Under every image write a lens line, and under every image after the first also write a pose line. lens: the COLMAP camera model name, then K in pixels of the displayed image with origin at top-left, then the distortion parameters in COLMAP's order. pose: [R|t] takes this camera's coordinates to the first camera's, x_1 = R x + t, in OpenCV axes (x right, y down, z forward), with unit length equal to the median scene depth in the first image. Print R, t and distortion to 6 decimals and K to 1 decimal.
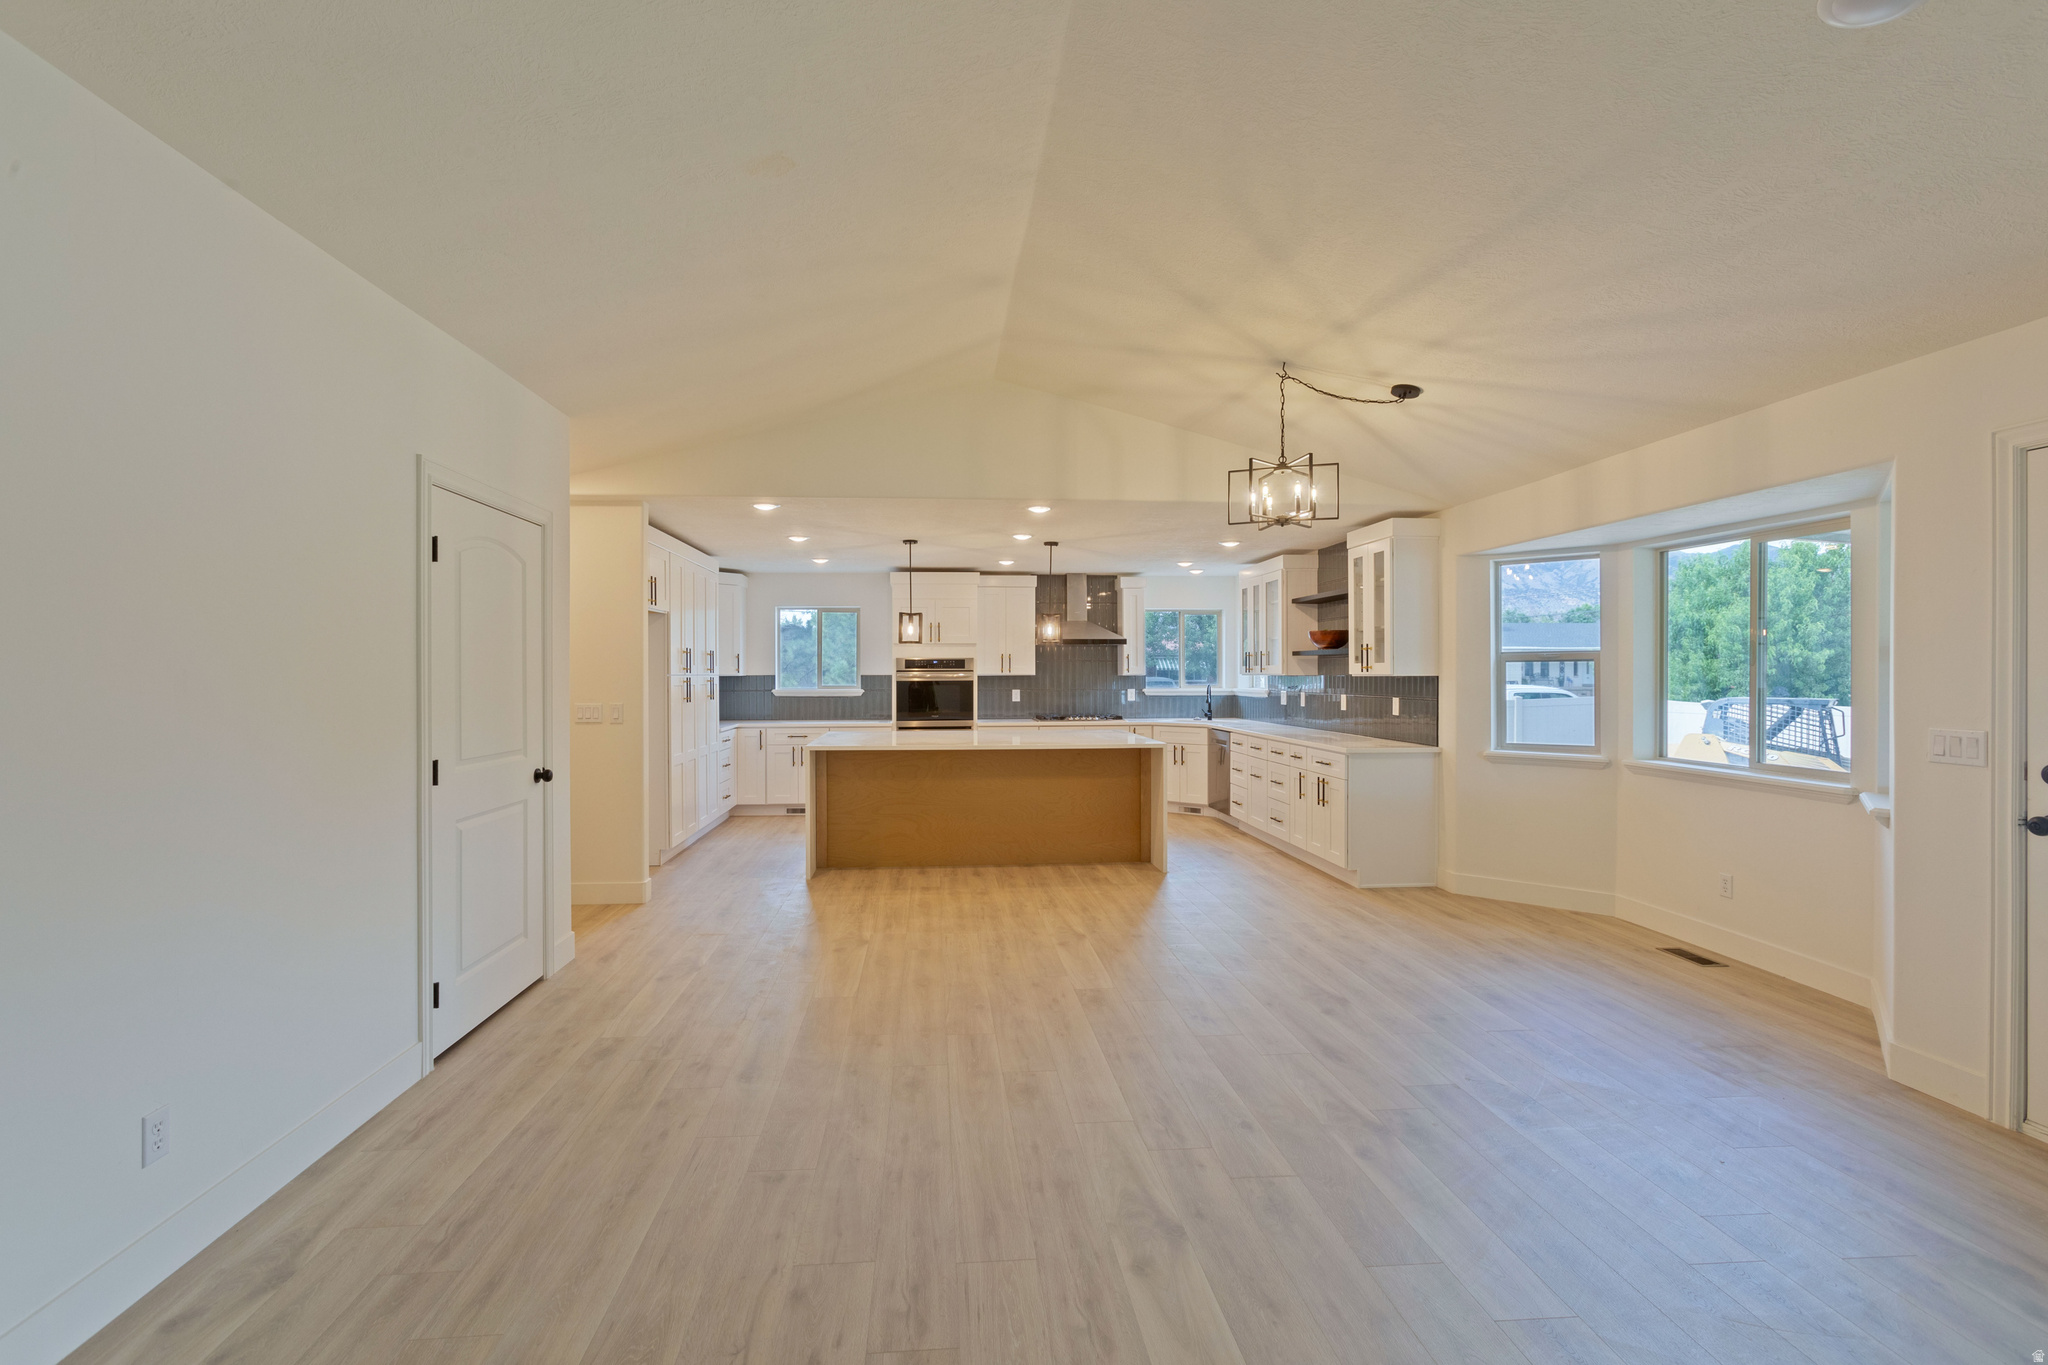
lens RADIAL K [[958.9, 0, 994.6], [0, 958.9, 673.4], [0, 0, 1]] dist [-0.020732, -0.000033]
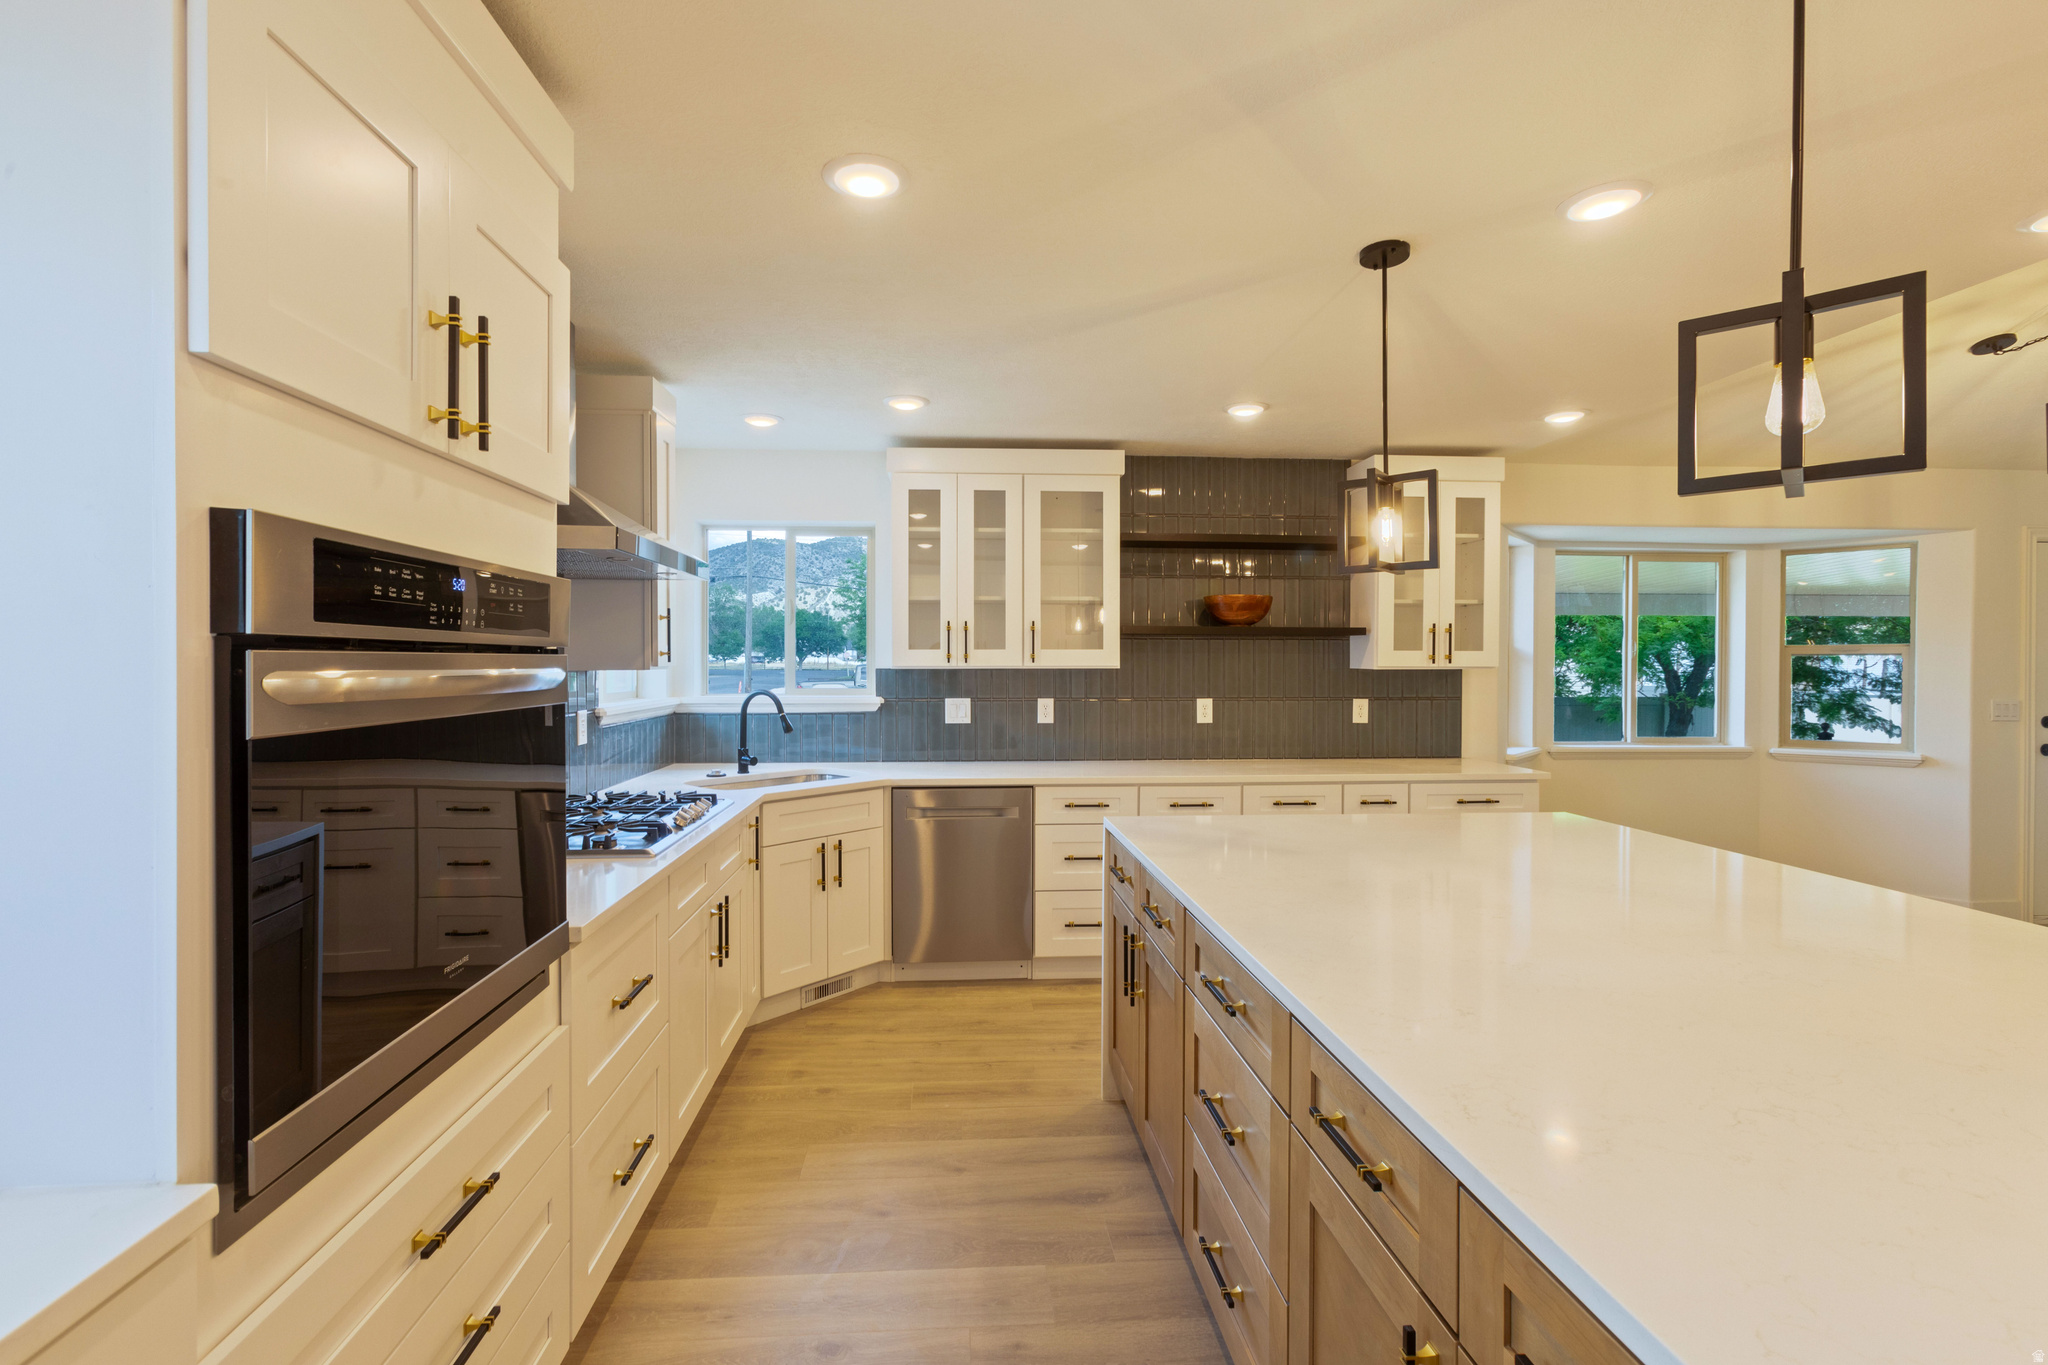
lens RADIAL K [[923.2, 0, 1024.0], [0, 923.2, 682.5], [0, 0, 1]] dist [-0.007378, 0.009650]
pose [[-0.005218, -0.019422, 0.999798, -0.222075], [-0.002010, 0.999810, 0.019412, -0.000161], [-0.999984, -0.001909, -0.005256, 1.010047]]
